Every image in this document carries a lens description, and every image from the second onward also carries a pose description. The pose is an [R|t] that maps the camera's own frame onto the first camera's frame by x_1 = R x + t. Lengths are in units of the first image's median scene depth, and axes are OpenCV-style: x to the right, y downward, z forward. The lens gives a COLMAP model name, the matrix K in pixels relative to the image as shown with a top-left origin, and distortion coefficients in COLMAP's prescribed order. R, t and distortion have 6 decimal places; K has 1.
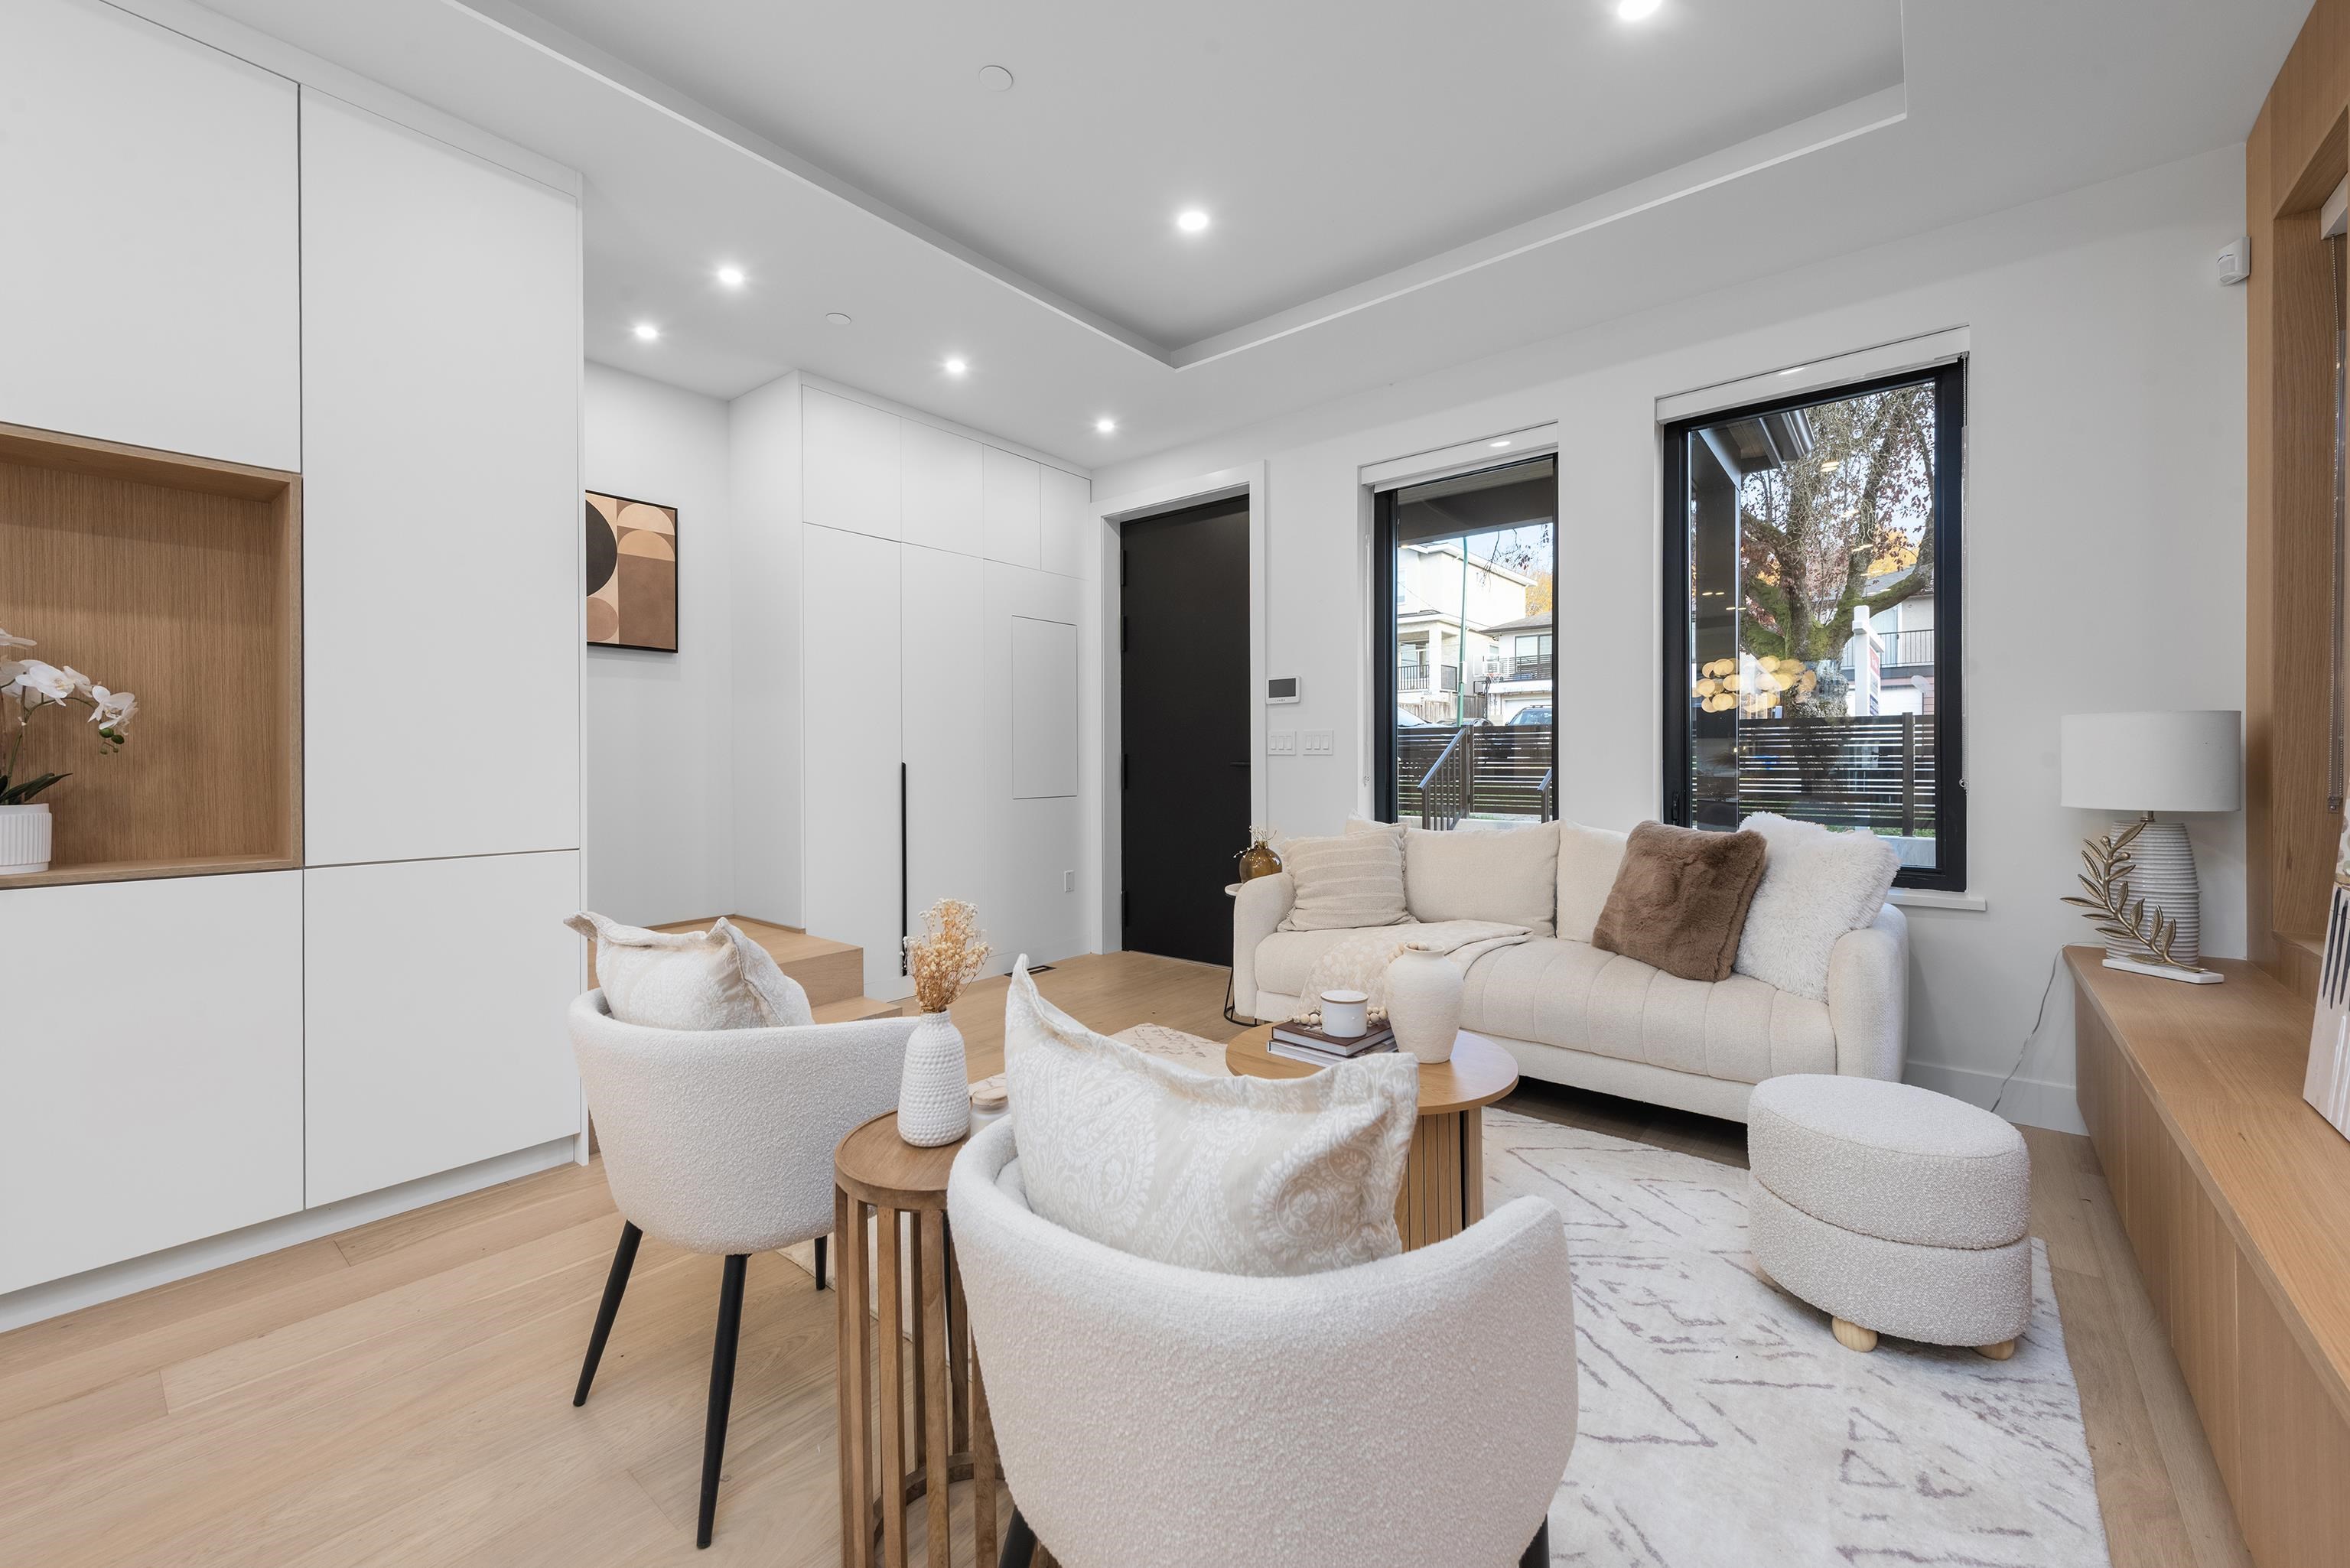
lens RADIAL K [[921.6, 0, 1176.2], [0, 921.6, 765.1], [0, 0, 1]] dist [0.009870, -0.000384]
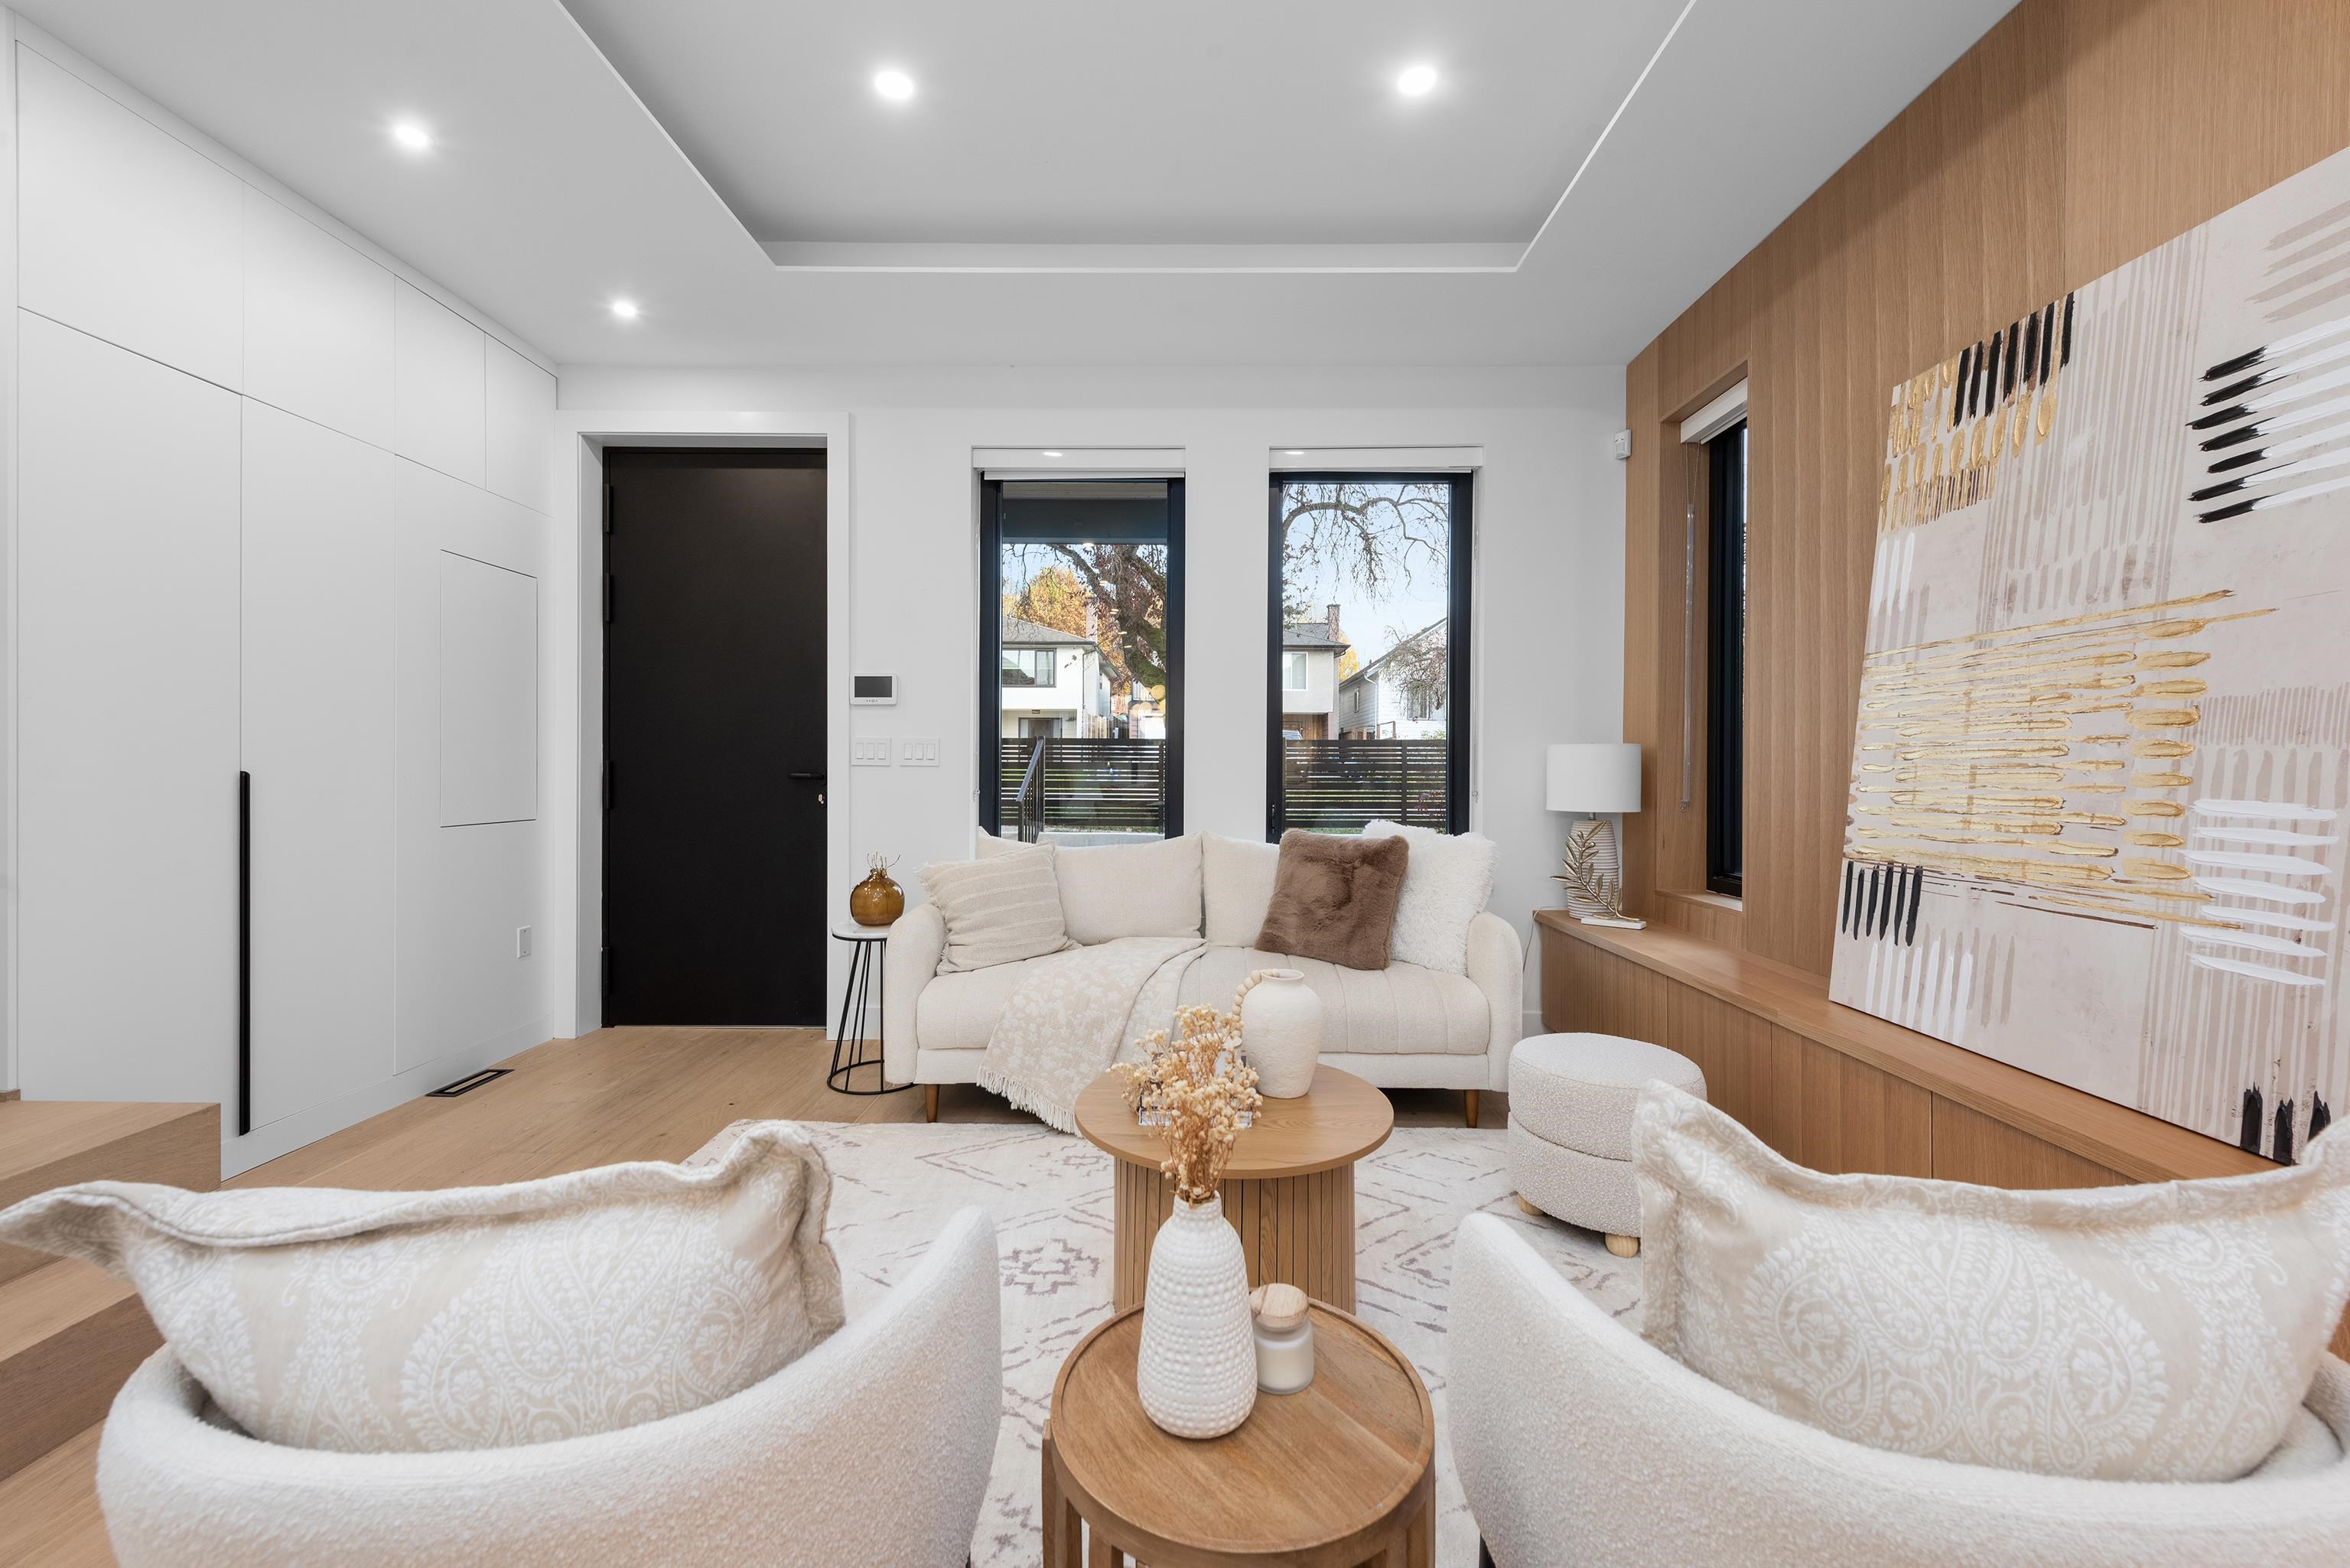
lens RADIAL K [[917.5, 0, 1178.3], [0, 917.5, 776.1], [0, 0, 1]] dist [0.016681, -0.006224]
pose [[0.779574, 0.003674, 0.626299, -0.225492], [-0.003960, 0.999992, -0.000937, -0.001770], [-0.626297, -0.001750, 0.779582, 0.188772]]
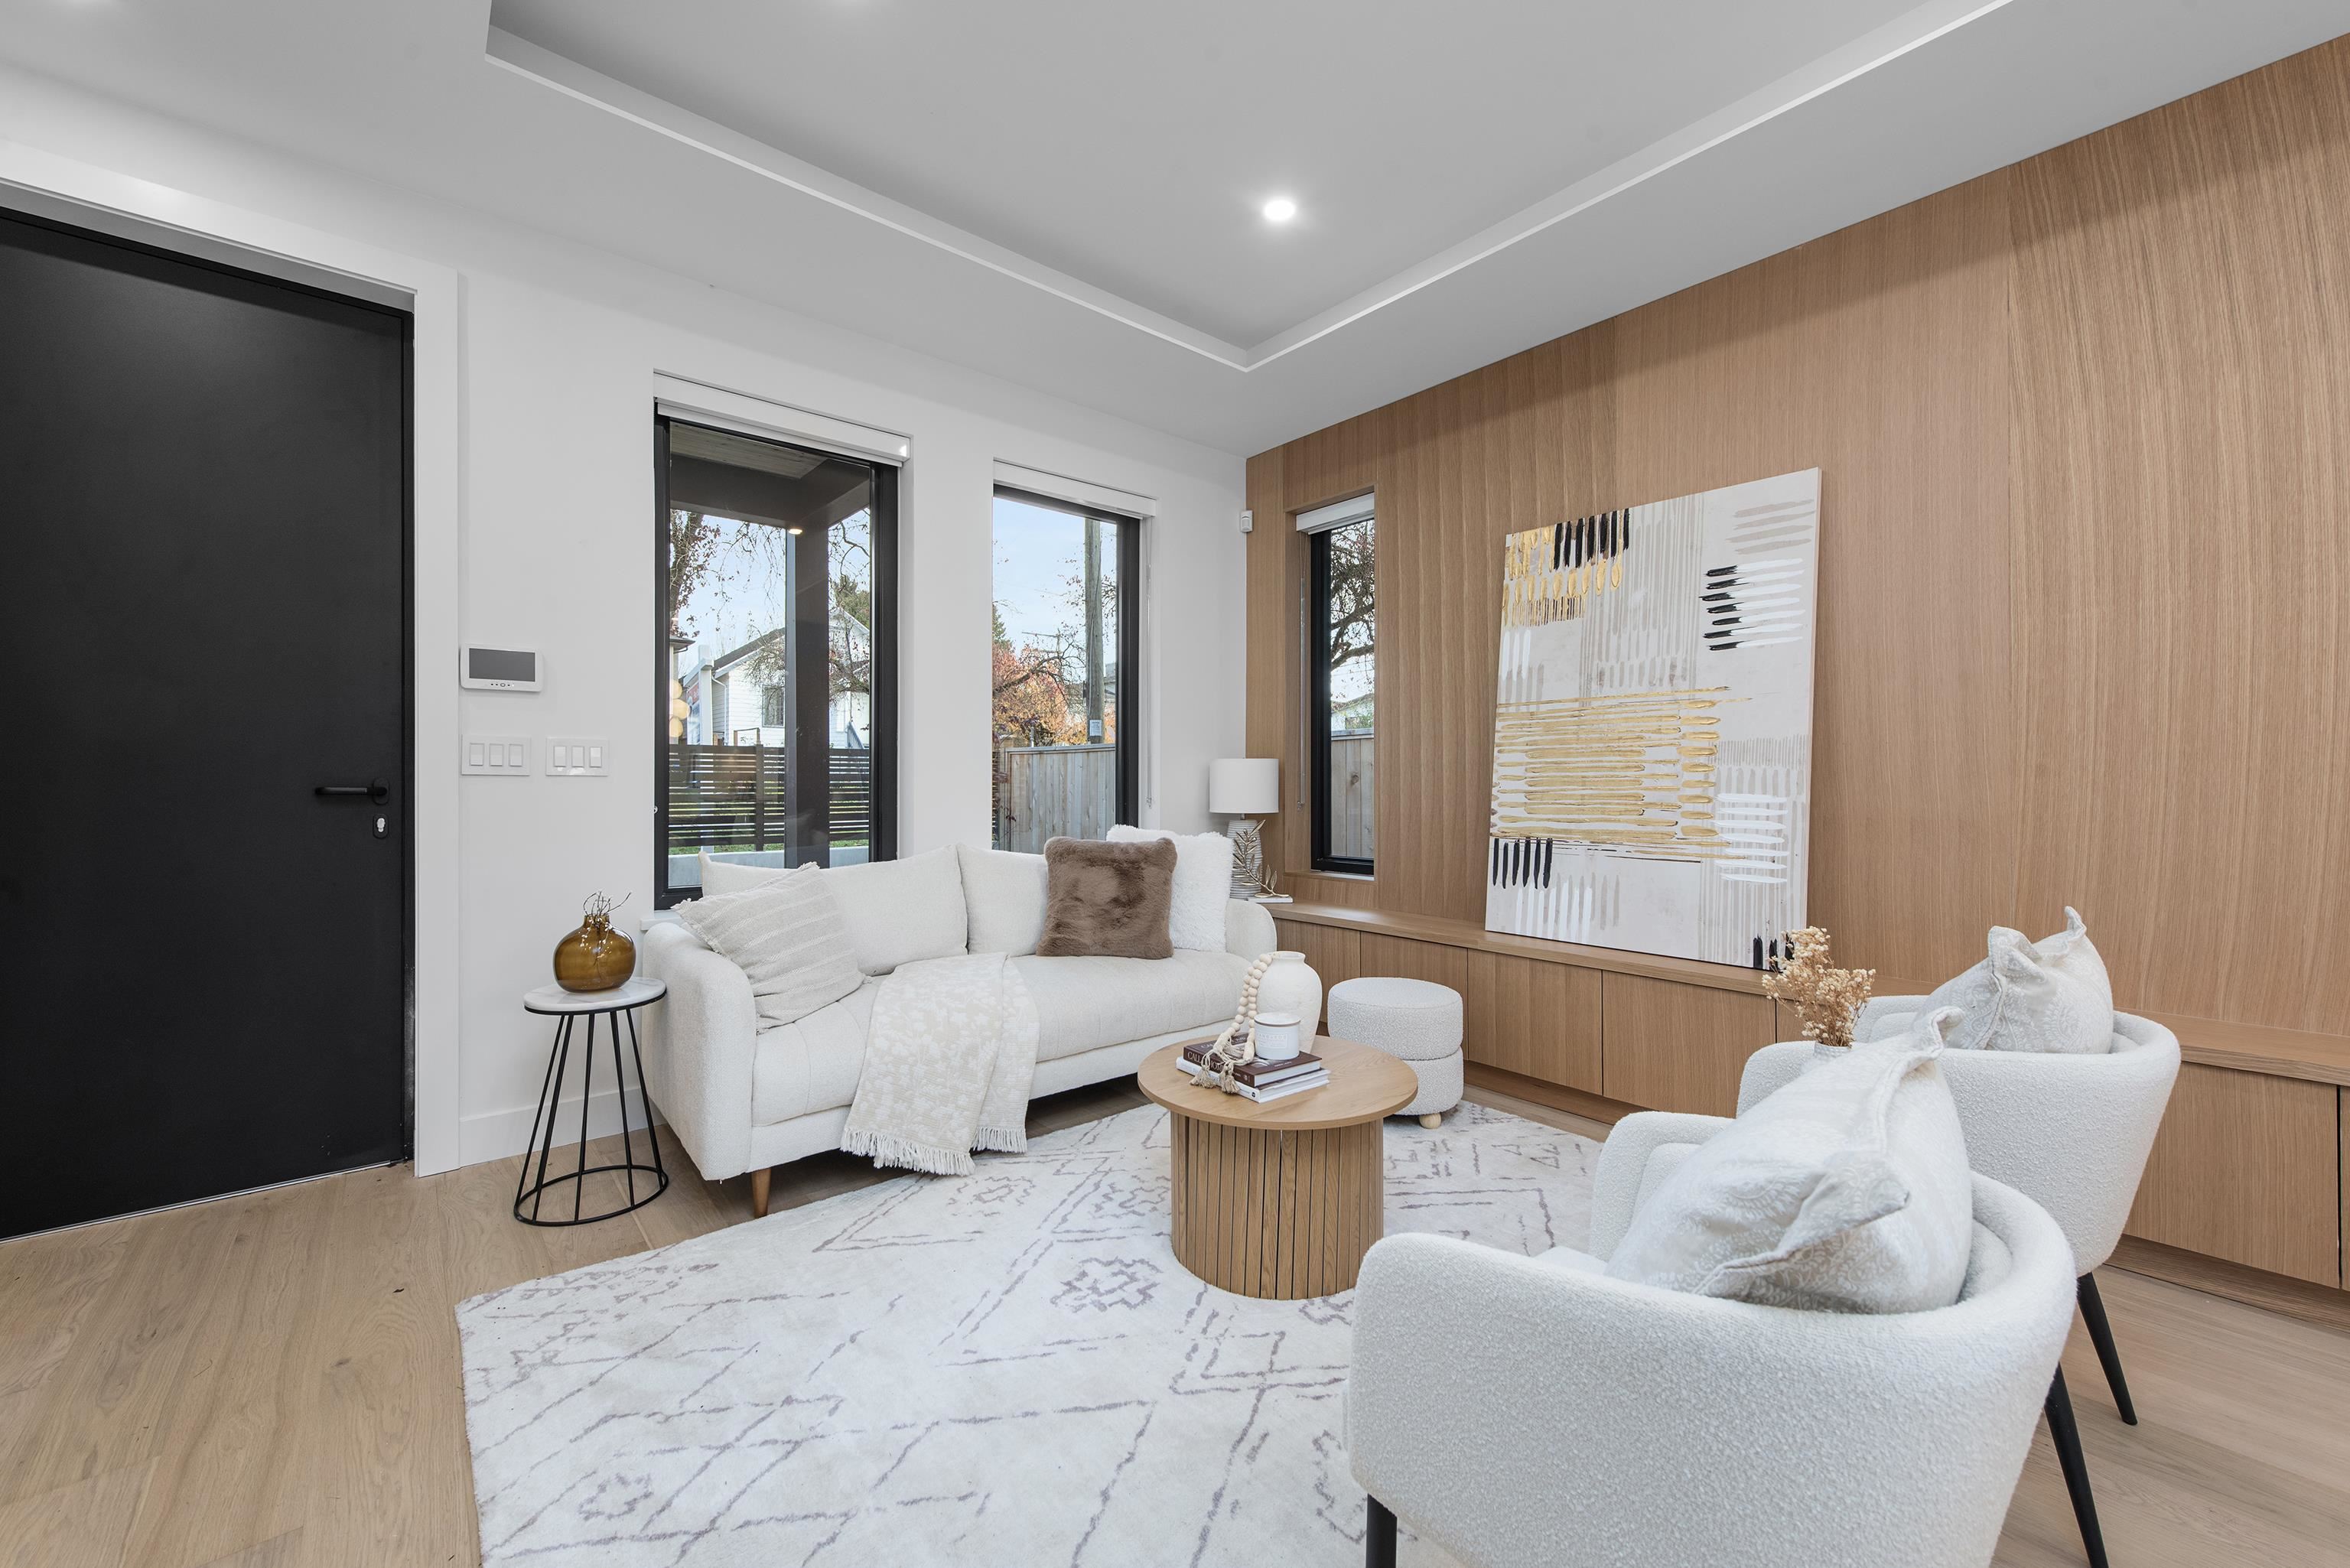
lens RADIAL K [[917.0, 0, 1175.0], [0, 917.0, 784.0], [0, 0, 1]] dist [0.018171, -0.006129]
pose [[0.182259, 0.002777, 0.983247, -0.464498], [0.004487, 0.999983, -0.003656, -0.001235], [-0.983240, 0.005078, 0.182244, 0.522167]]
